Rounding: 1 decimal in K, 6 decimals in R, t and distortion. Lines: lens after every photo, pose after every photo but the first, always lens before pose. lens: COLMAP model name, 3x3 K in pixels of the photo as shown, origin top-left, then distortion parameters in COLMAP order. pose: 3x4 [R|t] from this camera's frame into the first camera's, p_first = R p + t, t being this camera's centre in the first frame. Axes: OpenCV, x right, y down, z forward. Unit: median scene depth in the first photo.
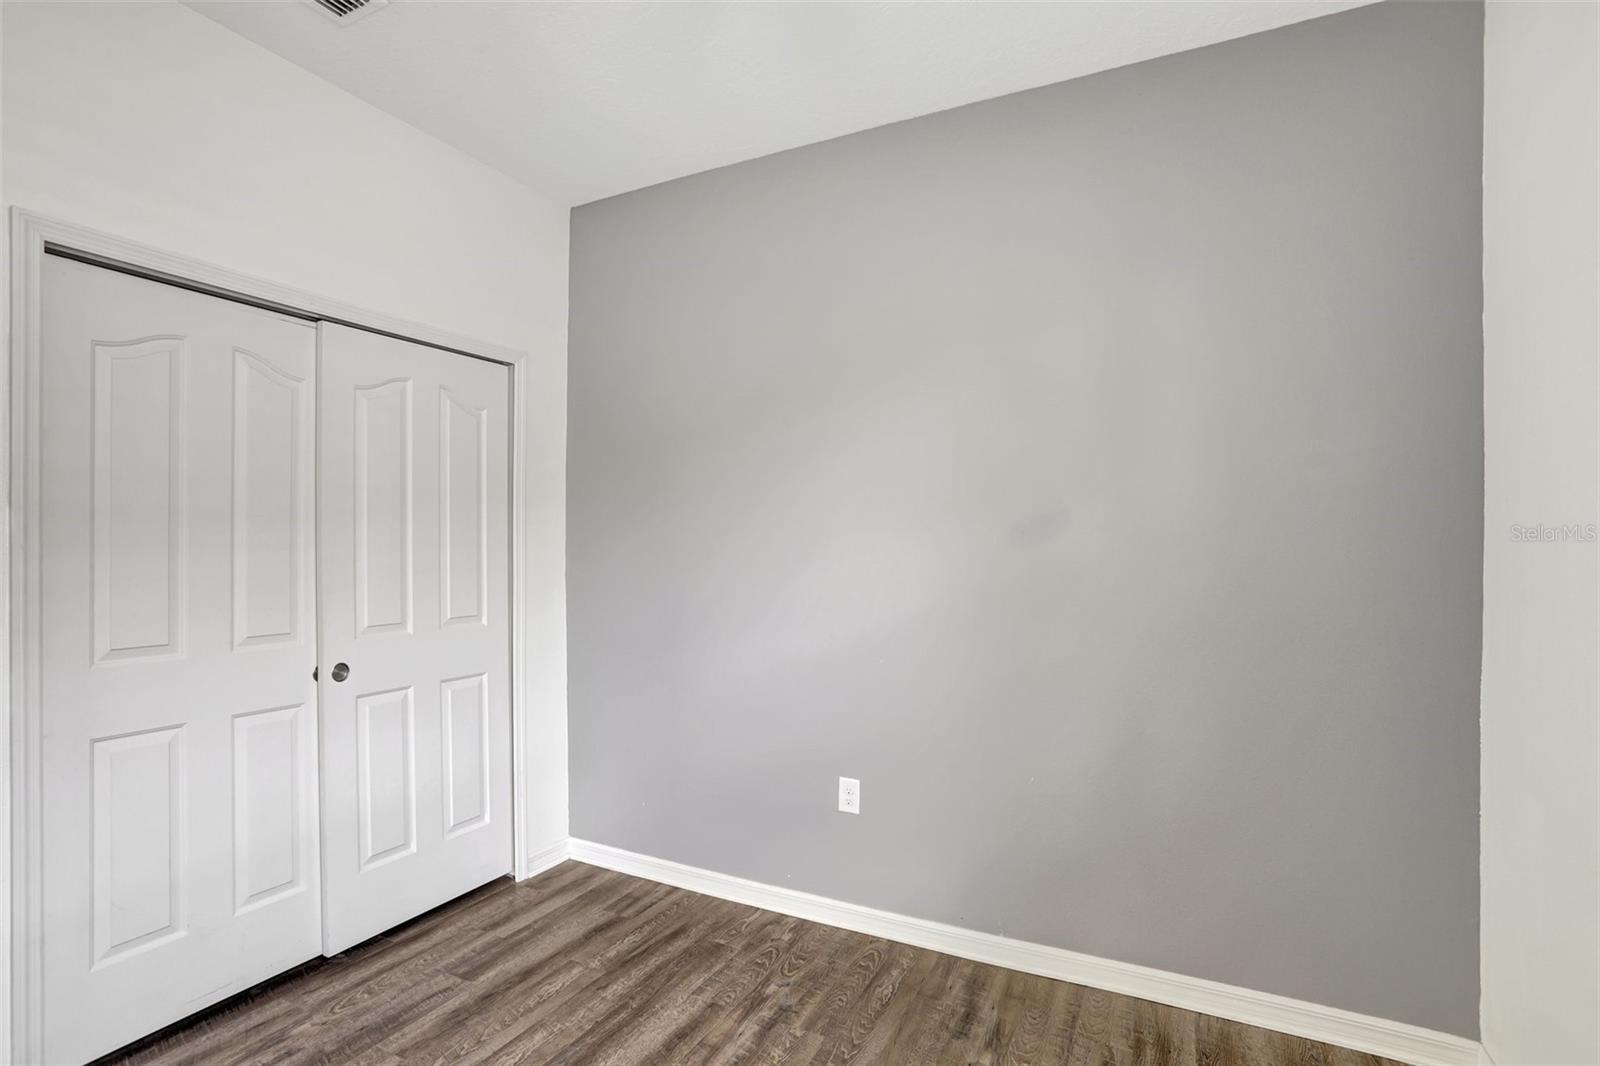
lens RADIAL K [[781.9, 0, 795.9], [0, 781.9, 540.8], [0, 0, 1]] dist [-0.059127, 0.019757]
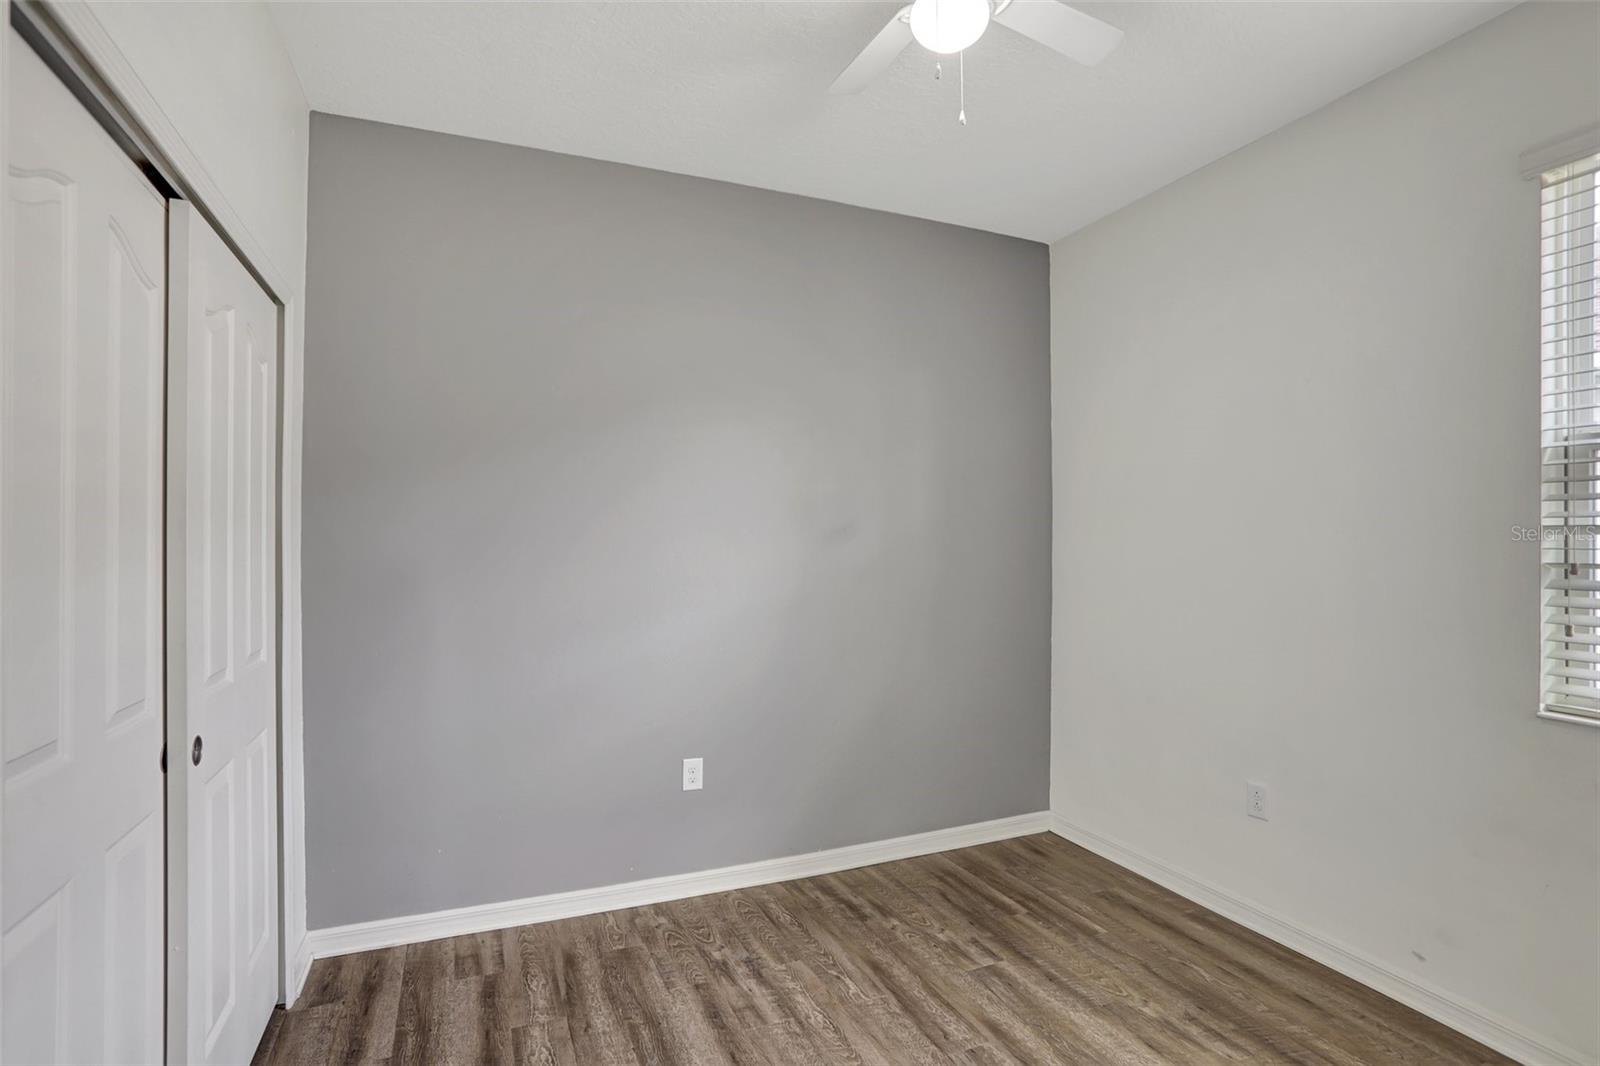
lens RADIAL K [[781.9, 0, 802.6], [0, 781.9, 530.9], [0, 0, 1]] dist [-0.059127, 0.019757]
pose [[0.636739, 0.006409, 0.771053, -0.772349], [-0.001535, 0.999974, -0.007044, -0.010133], [-0.771078, 0.003302, 0.636732, 0.203029]]
